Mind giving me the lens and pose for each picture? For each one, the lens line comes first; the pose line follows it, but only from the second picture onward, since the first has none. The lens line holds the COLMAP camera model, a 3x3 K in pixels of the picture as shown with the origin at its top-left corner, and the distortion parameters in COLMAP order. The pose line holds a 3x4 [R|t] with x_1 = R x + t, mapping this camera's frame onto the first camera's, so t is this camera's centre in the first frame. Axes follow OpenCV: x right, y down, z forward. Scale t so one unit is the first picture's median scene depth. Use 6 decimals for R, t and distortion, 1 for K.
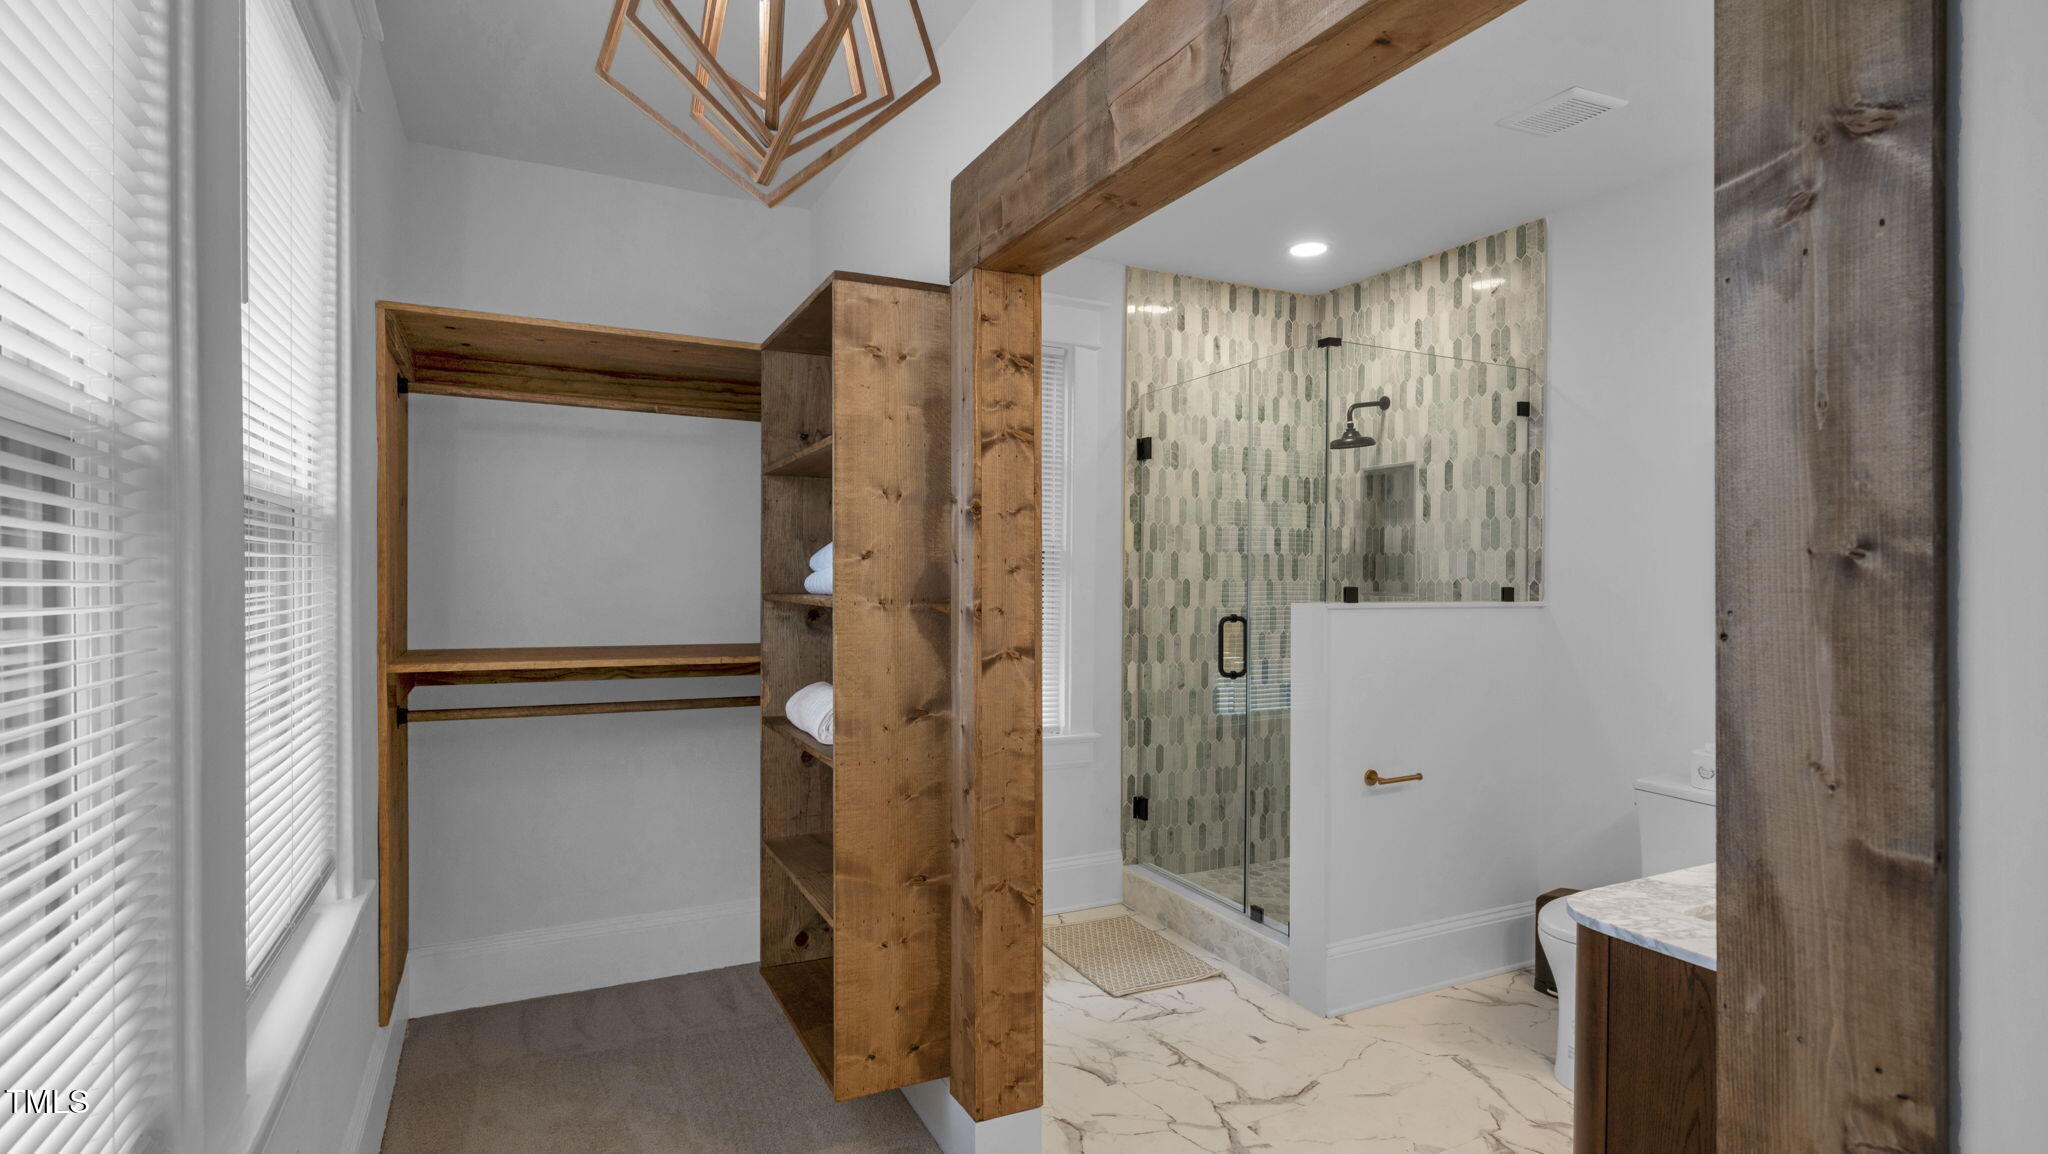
lens RADIAL K [[954.3, 0, 1026.6], [0, 954.3, 576.8], [0, 0, 1]] dist [-0.011123, 0.001024]
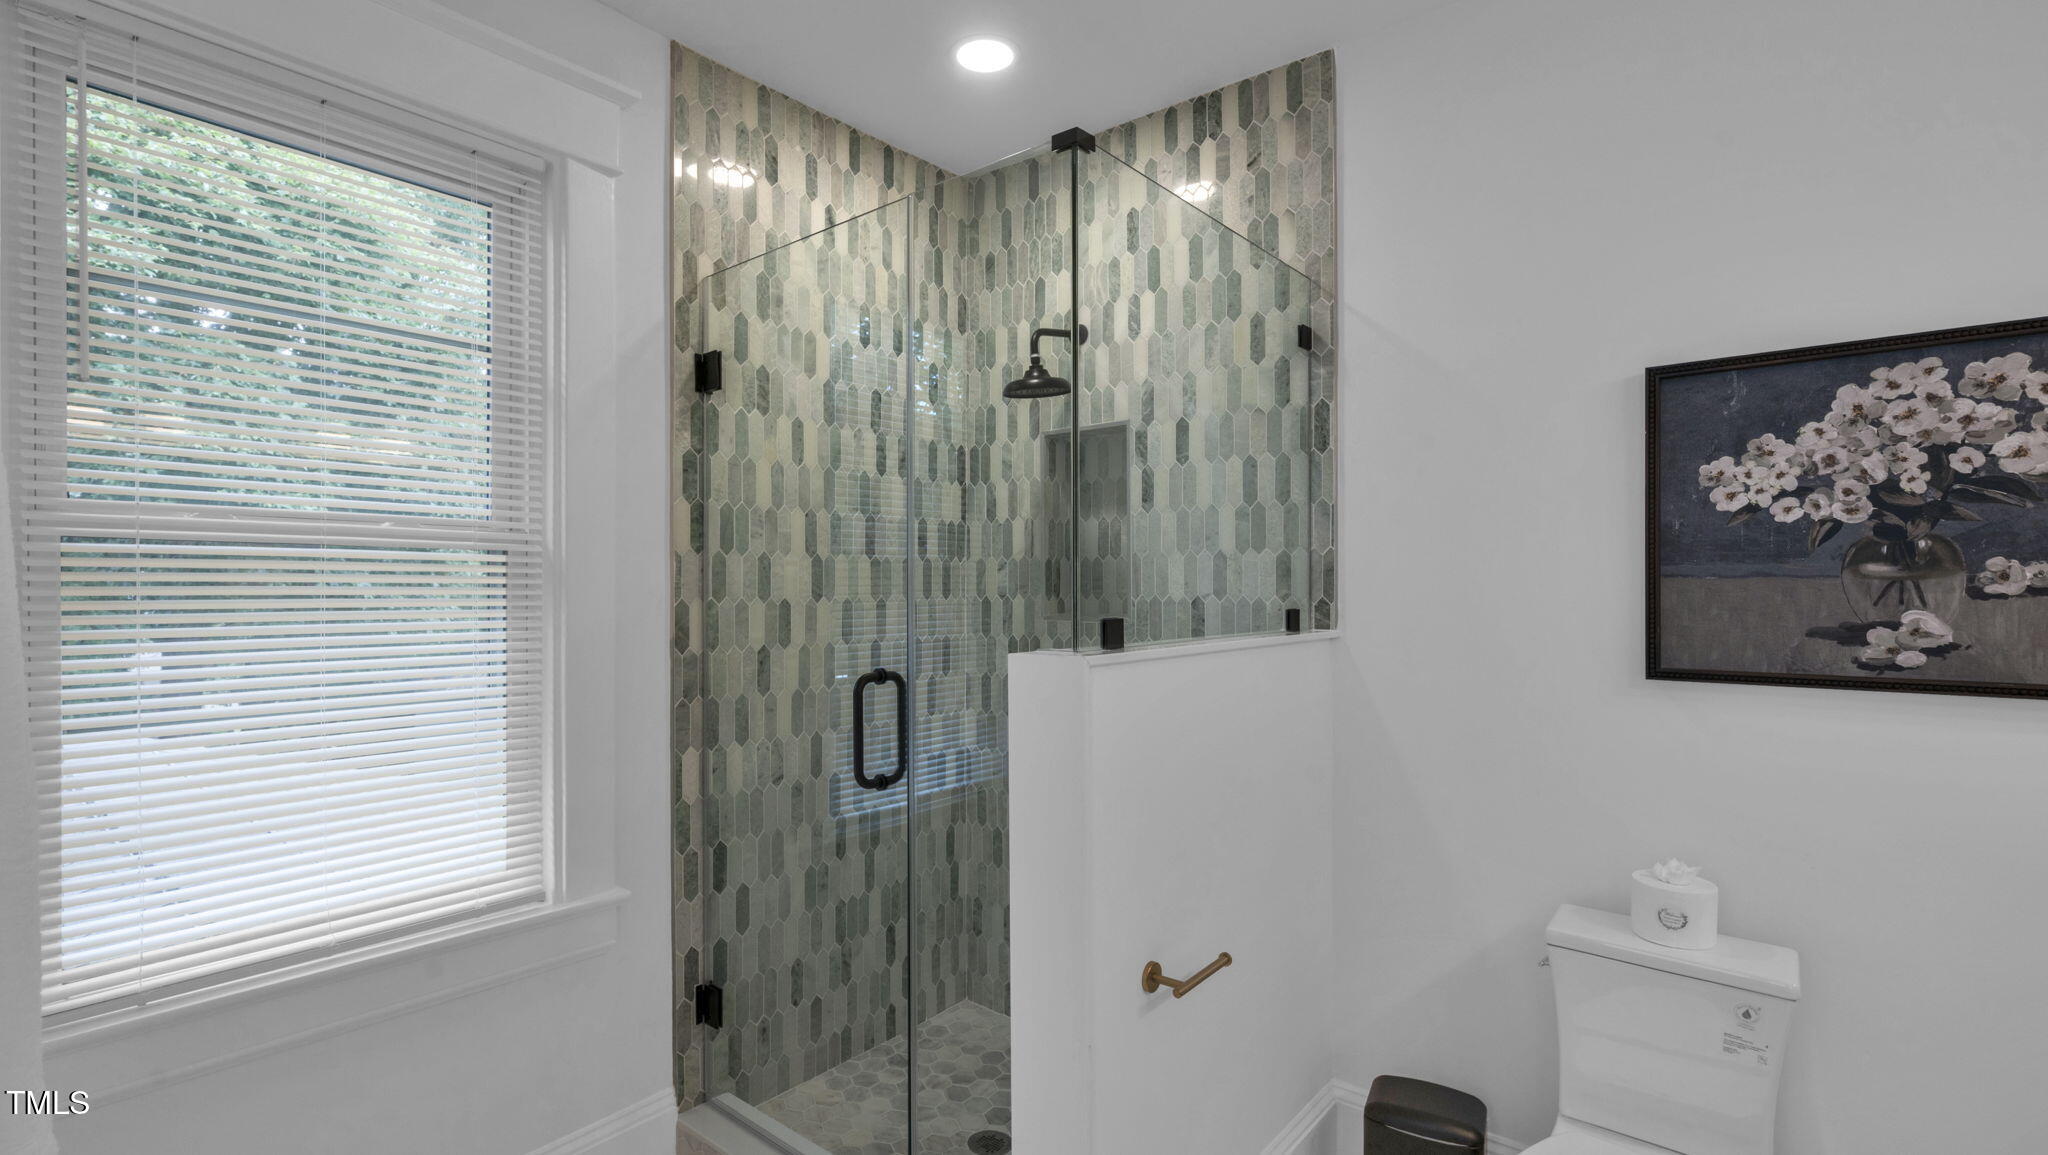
lens RADIAL K [[954.3, 0, 1007.9], [0, 954.3, 590.4], [0, 0, 1]] dist [-0.011123, 0.001024]
pose [[0.916242, -0.011520, 0.400459, 0.057993], [0.008578, 0.999921, 0.009138, -0.007986], [-0.400532, -0.004938, 0.916269, 0.407887]]
